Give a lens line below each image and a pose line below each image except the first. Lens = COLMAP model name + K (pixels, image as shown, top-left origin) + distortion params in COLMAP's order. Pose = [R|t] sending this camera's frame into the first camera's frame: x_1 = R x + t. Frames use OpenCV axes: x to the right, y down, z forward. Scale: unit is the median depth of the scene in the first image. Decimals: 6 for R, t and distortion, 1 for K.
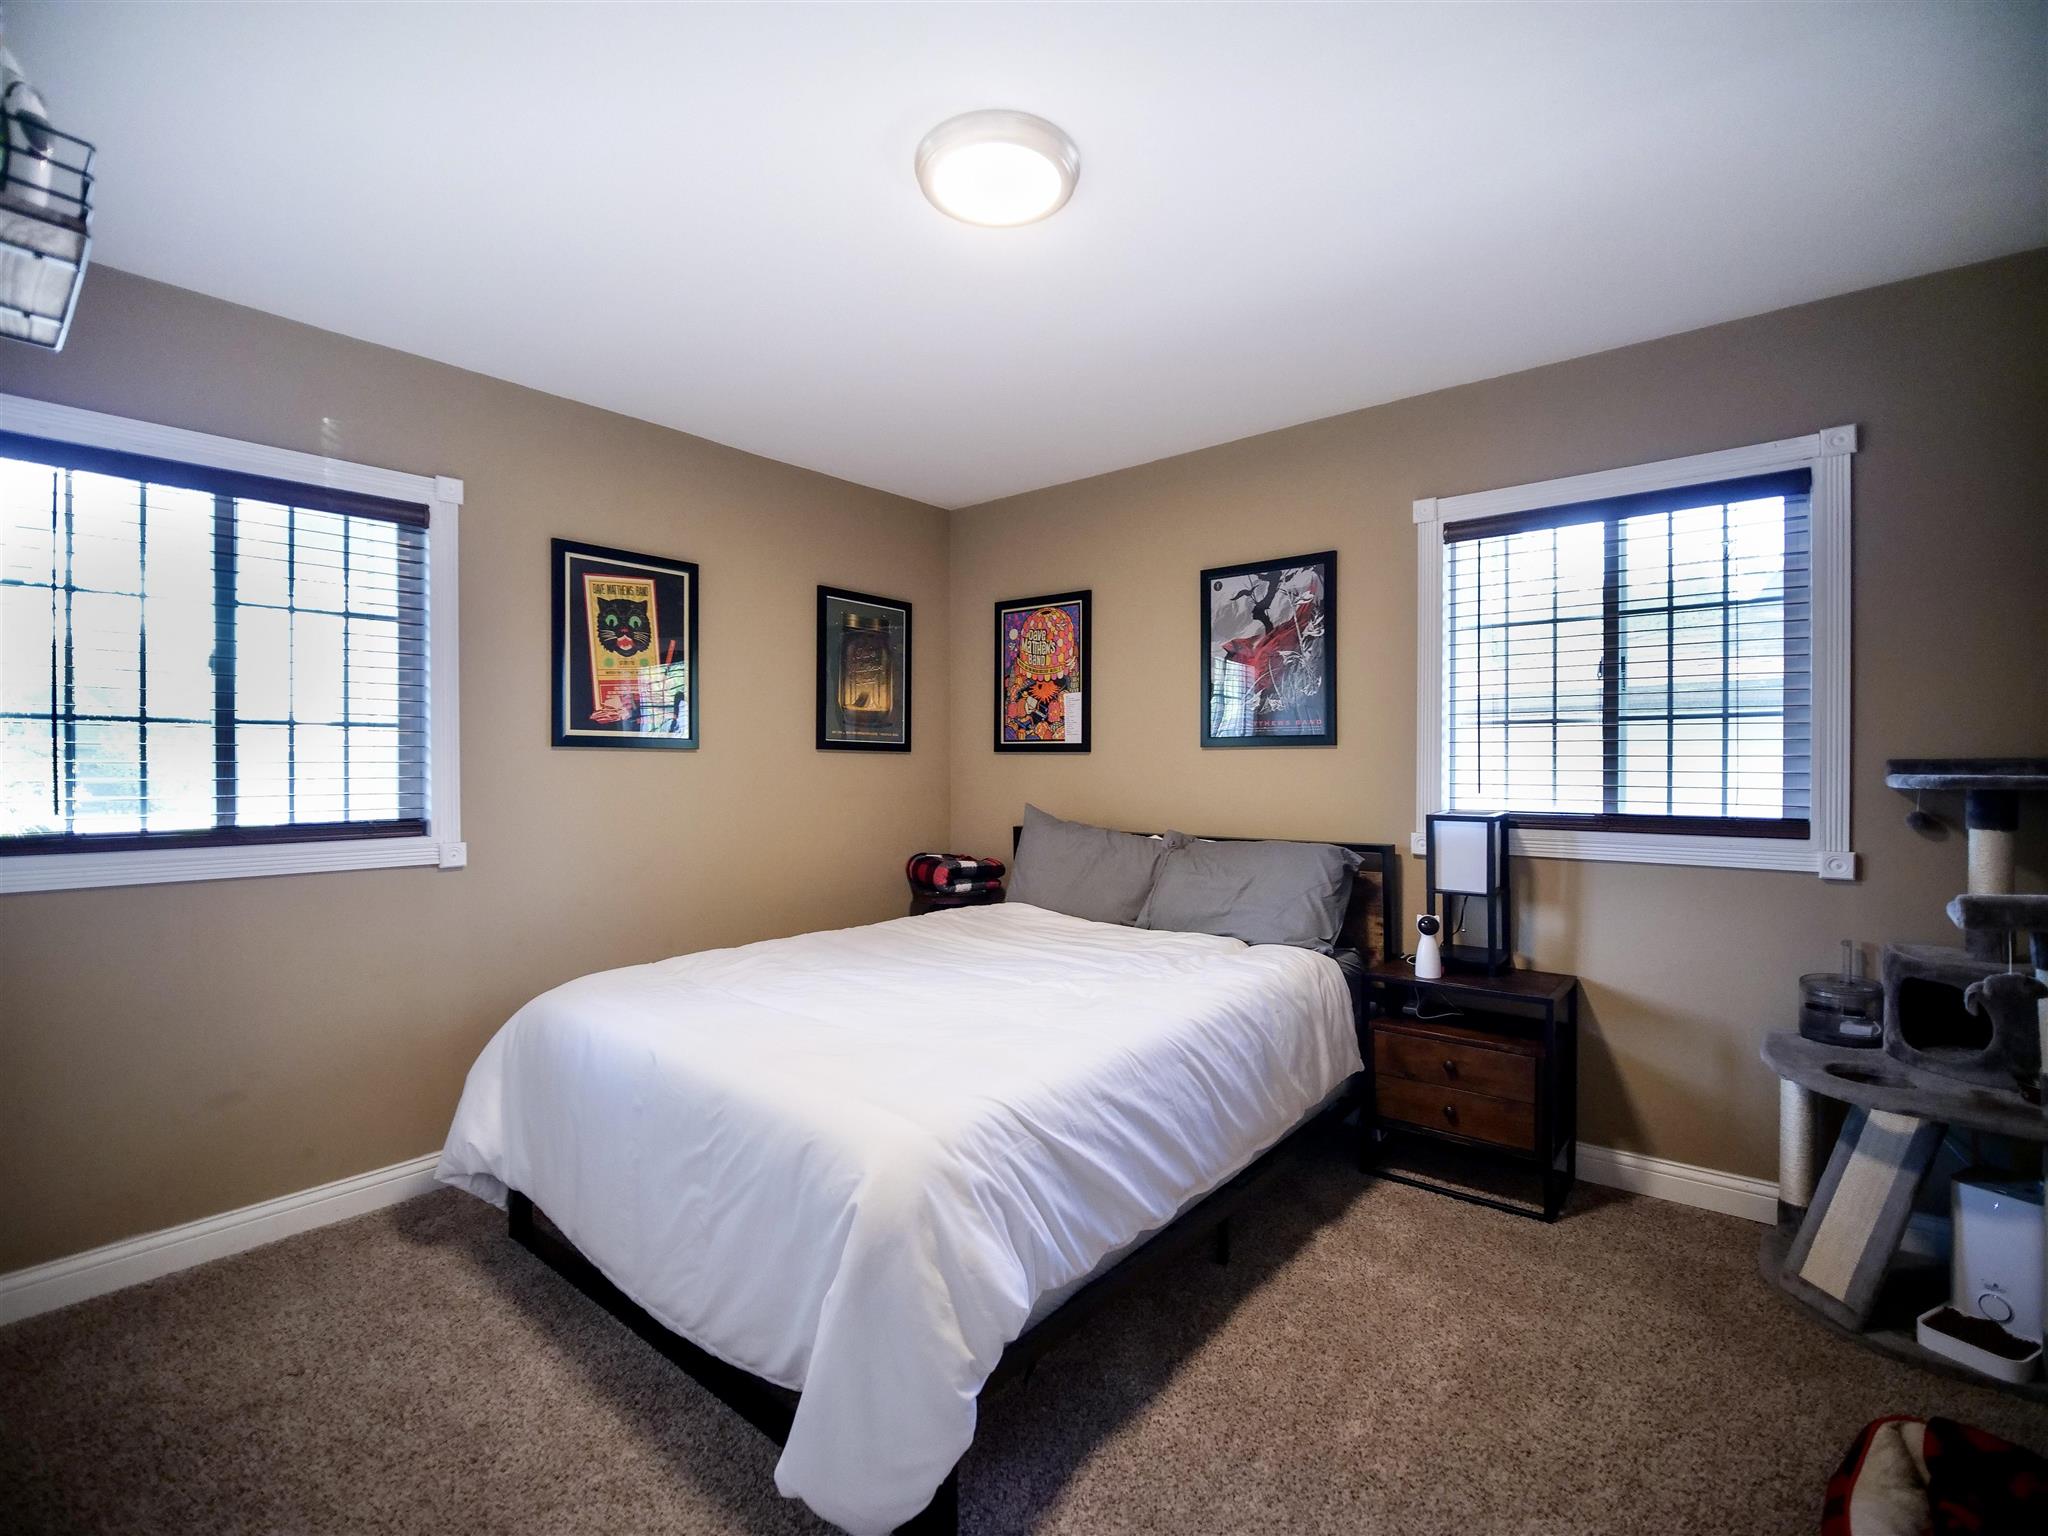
lens RADIAL K [[933.5, 0, 1011.0], [0, 933.5, 773.4], [0, 0, 1]] dist [-0.016157, 0.000319]
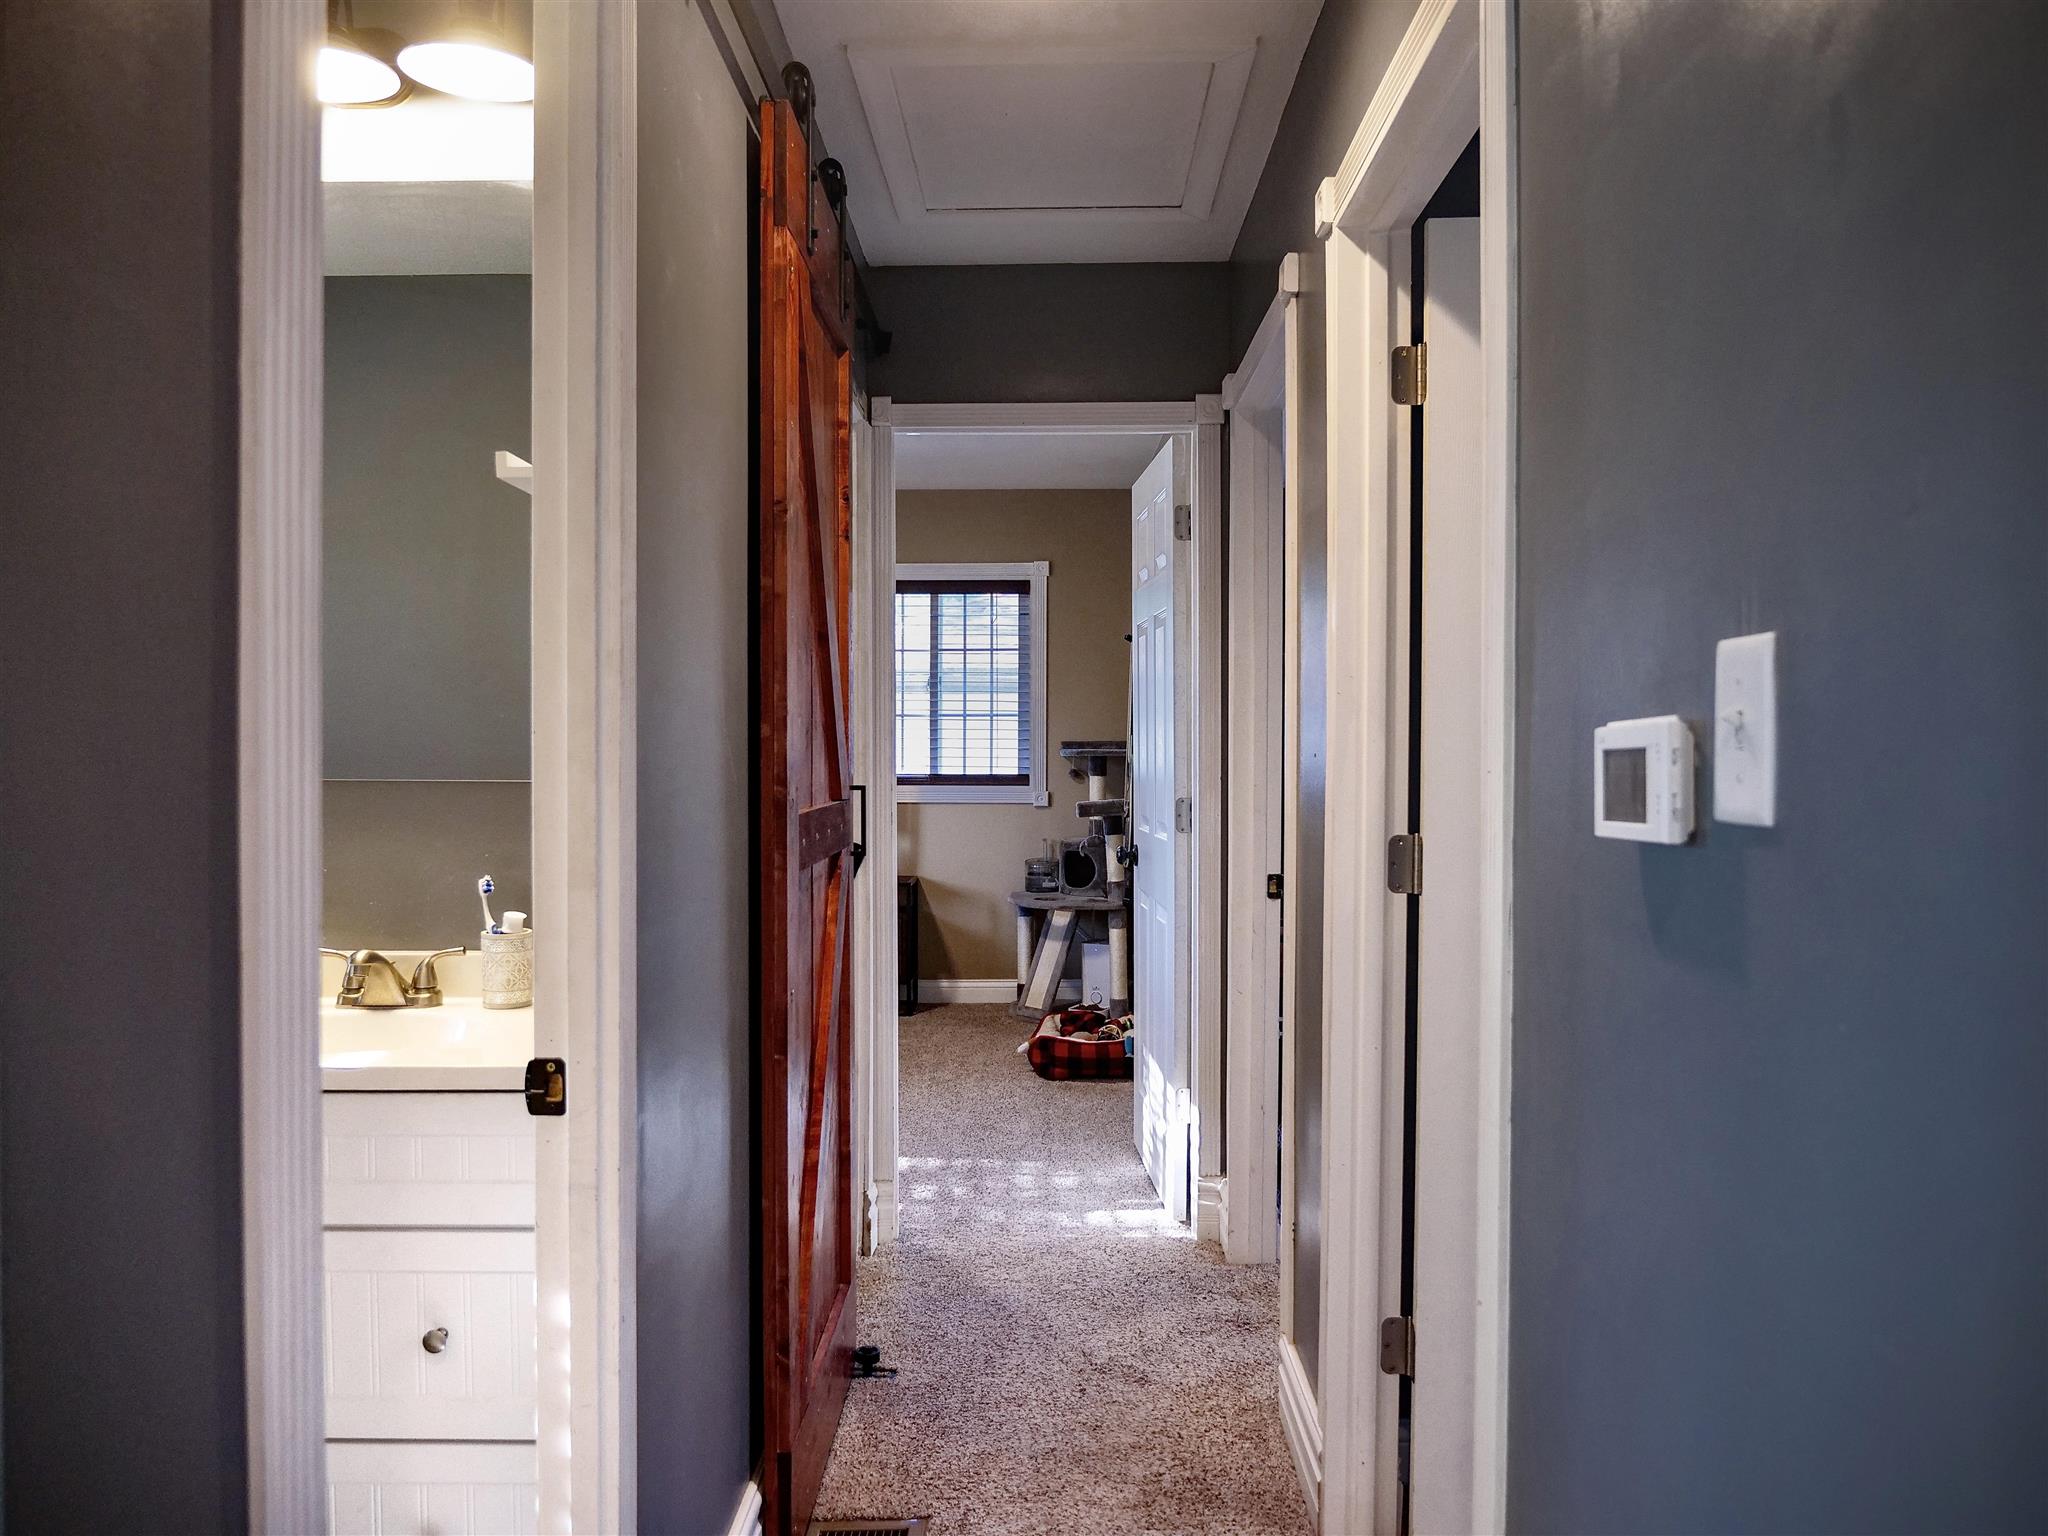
lens RADIAL K [[1417.8, 0, 1020.9], [0, 1417.8, 760.5], [0, 0, 1]] dist [-0.003731, -0.000413]
pose [[0.772310, -0.006951, 0.635208, -0.910435], [0.002676, 0.999967, 0.007689, 0.001558], [-0.635241, -0.004239, 0.772303, -1.133345]]
